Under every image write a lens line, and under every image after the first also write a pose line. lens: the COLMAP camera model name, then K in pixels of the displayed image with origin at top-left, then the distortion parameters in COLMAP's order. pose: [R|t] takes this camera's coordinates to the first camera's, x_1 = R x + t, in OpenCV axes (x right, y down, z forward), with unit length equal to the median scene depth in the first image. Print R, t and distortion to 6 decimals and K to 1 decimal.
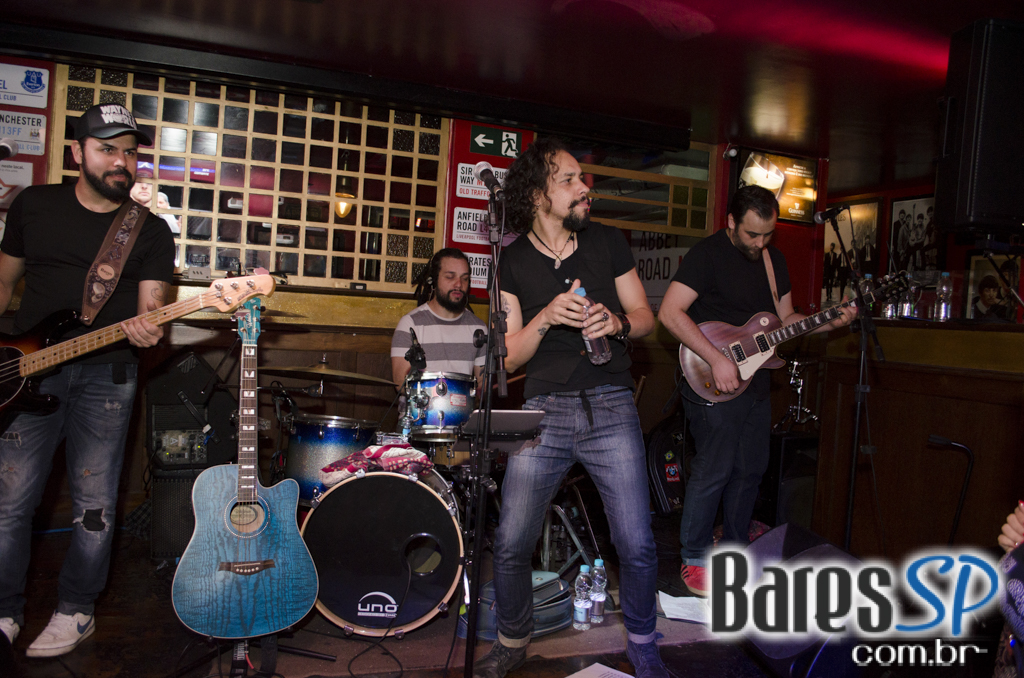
lens RADIAL K [[781.0, 0, 532.1], [0, 781.0, 314.3], [0, 0, 1]] dist [-0.069935, 0.014572]
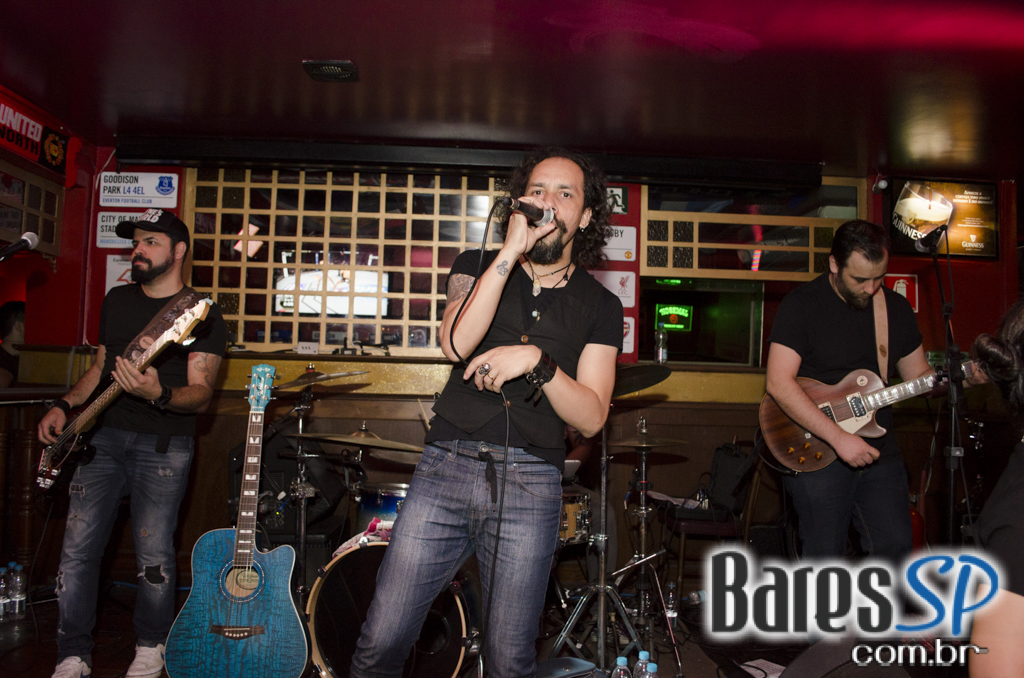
lens RADIAL K [[781.0, 0, 562.5], [0, 781.0, 322.4], [0, 0, 1]] dist [-0.069935, 0.014572]
pose [[0.945465, -0.053405, -0.321316, 0.273455], [0.027096, 0.995943, -0.085806, 0.014840], [0.324595, 0.072420, 0.943077, 0.114557]]
